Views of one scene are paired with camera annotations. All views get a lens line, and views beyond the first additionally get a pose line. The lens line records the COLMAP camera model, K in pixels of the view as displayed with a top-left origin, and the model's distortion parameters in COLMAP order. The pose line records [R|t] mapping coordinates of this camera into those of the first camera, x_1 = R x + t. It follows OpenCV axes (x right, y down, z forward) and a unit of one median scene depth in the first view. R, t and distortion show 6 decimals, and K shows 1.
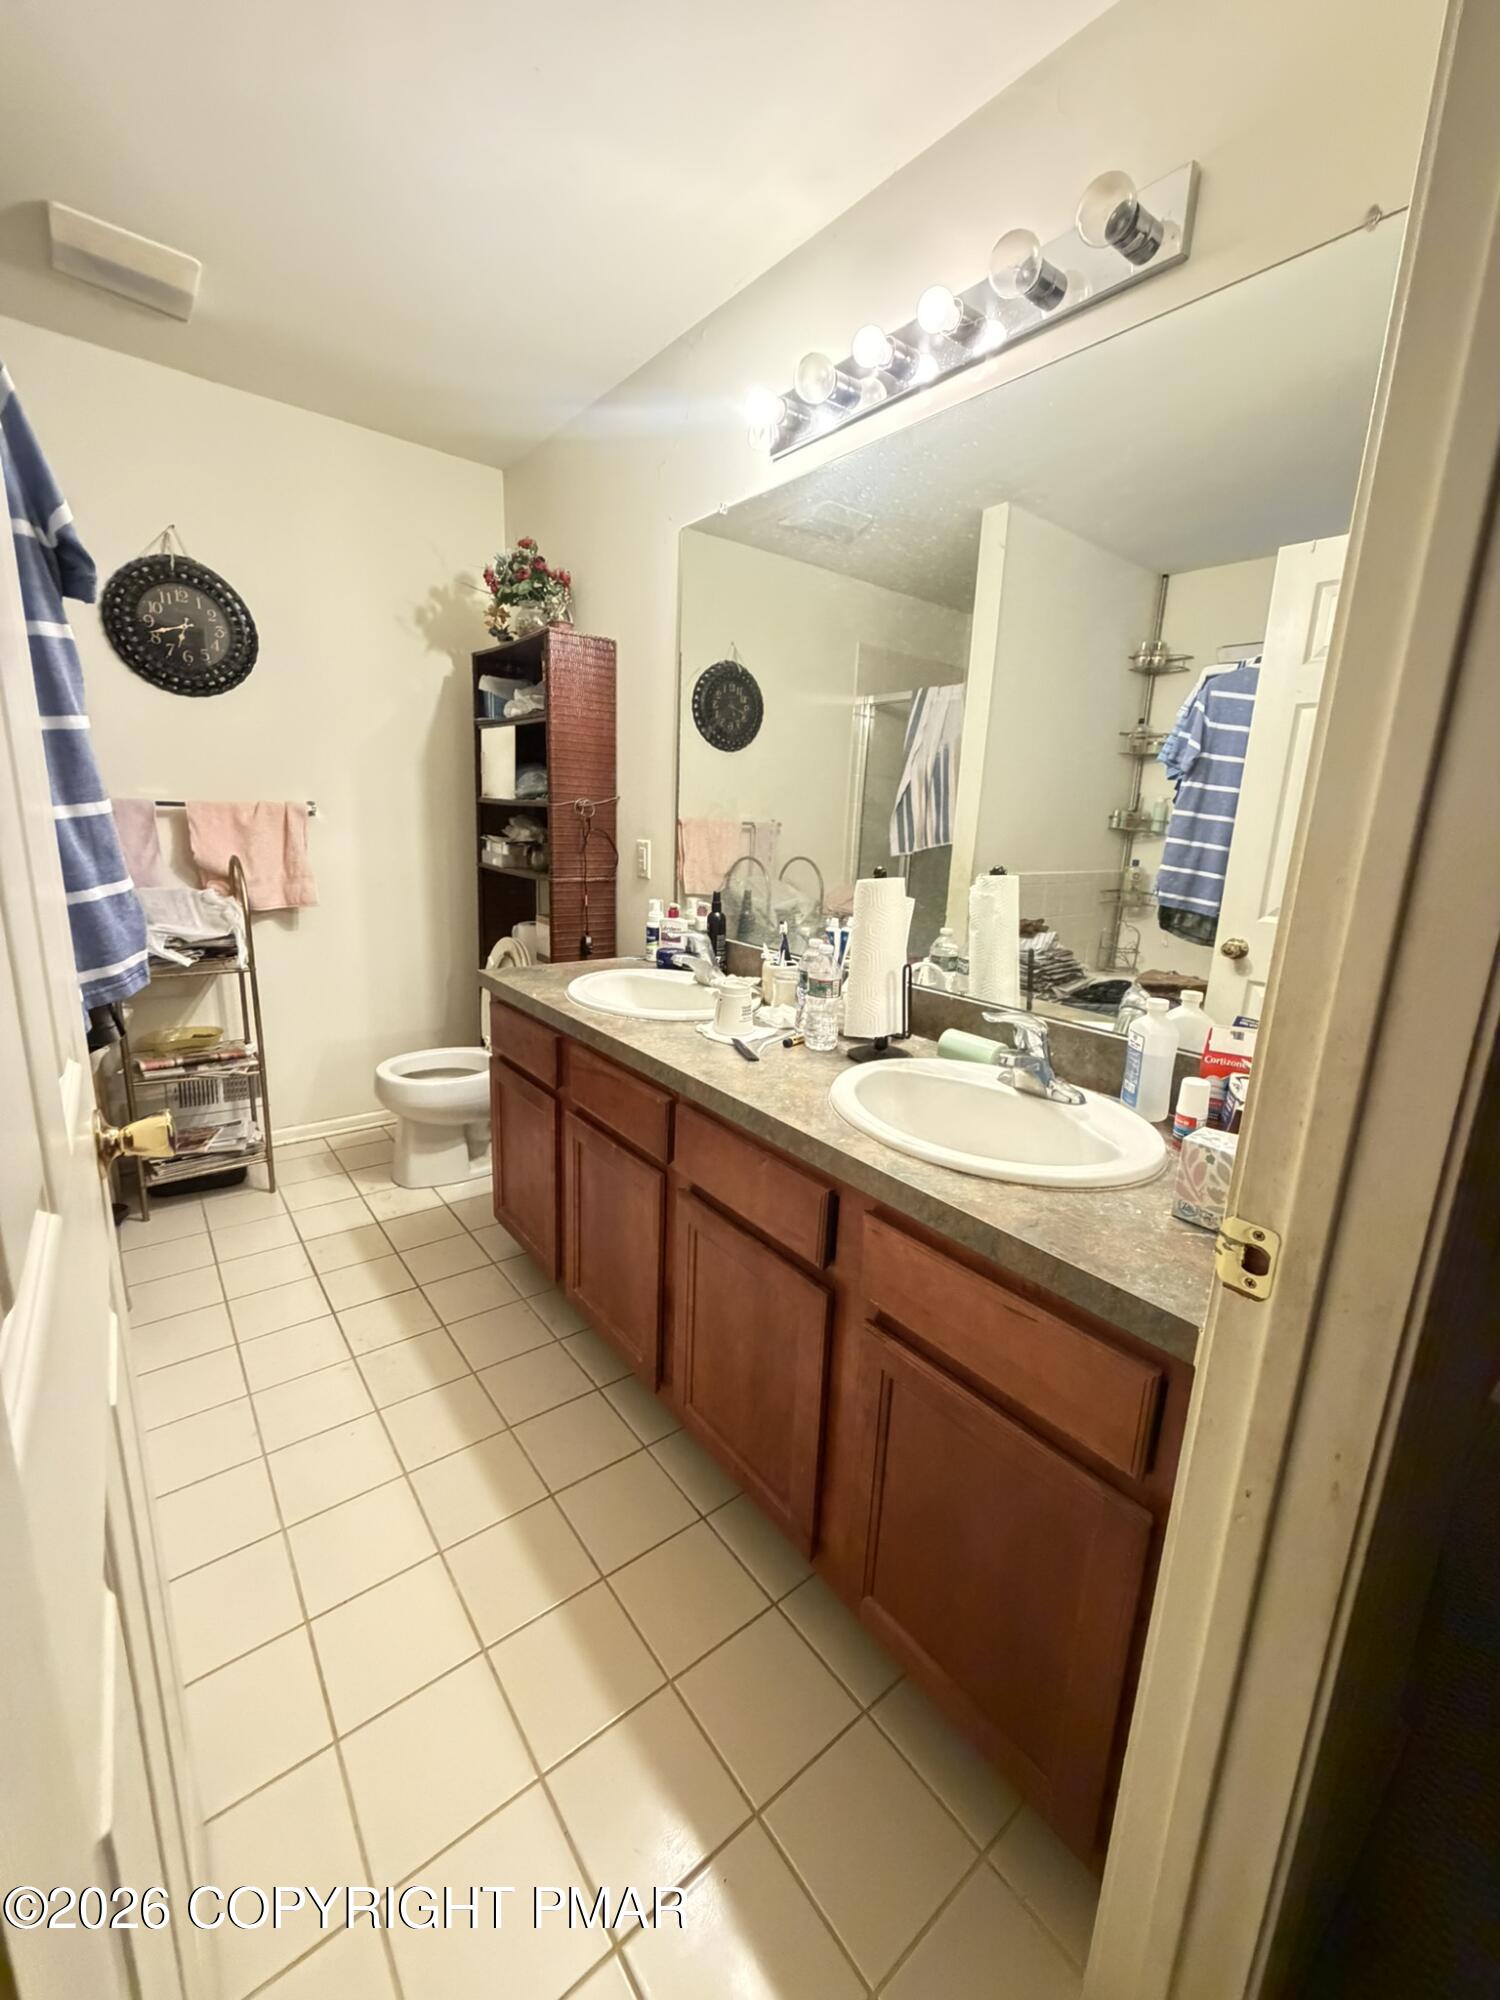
lens RADIAL K [[796.2, 0, 741.9], [0, 796.2, 983.5], [0, 0, 1]] dist [-0.000402, 0.000361]
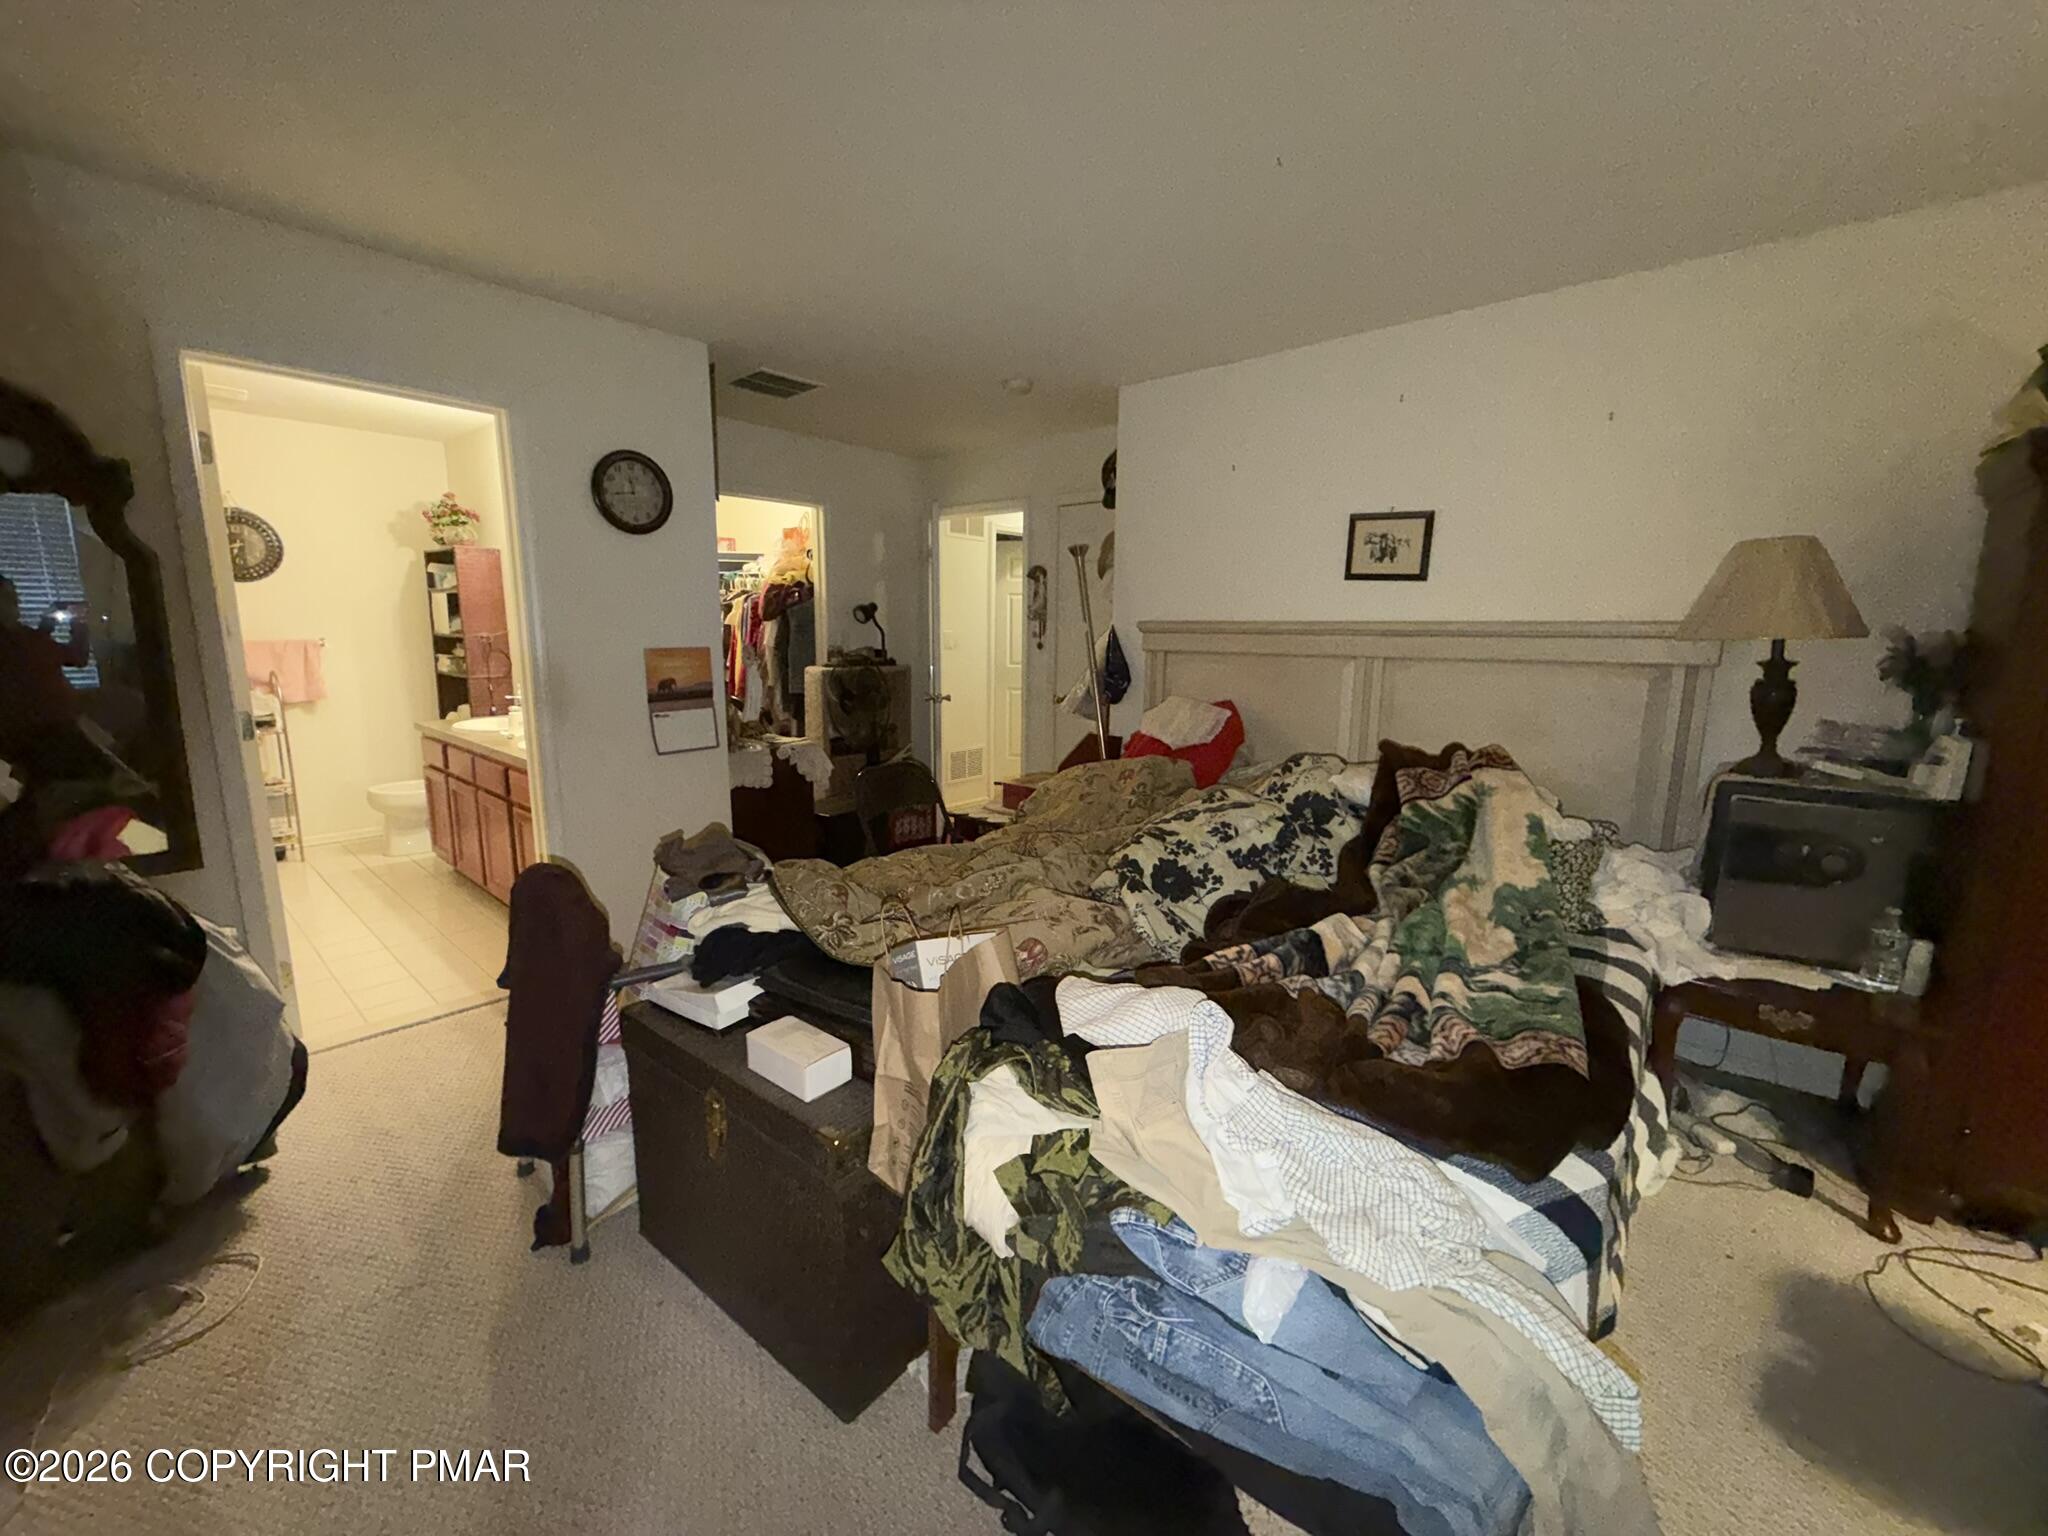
lens RADIAL K [[815.3, 0, 1018.0], [0, 815.3, 764.4], [0, 0, 1]] dist [-0.000402, 0.000361]
pose [[0.982505, -0.061848, 0.175666, 0.631239], [0.070765, 0.996480, -0.044948, 0.235993], [-0.172267, 0.056593, 0.983423, -1.010132]]
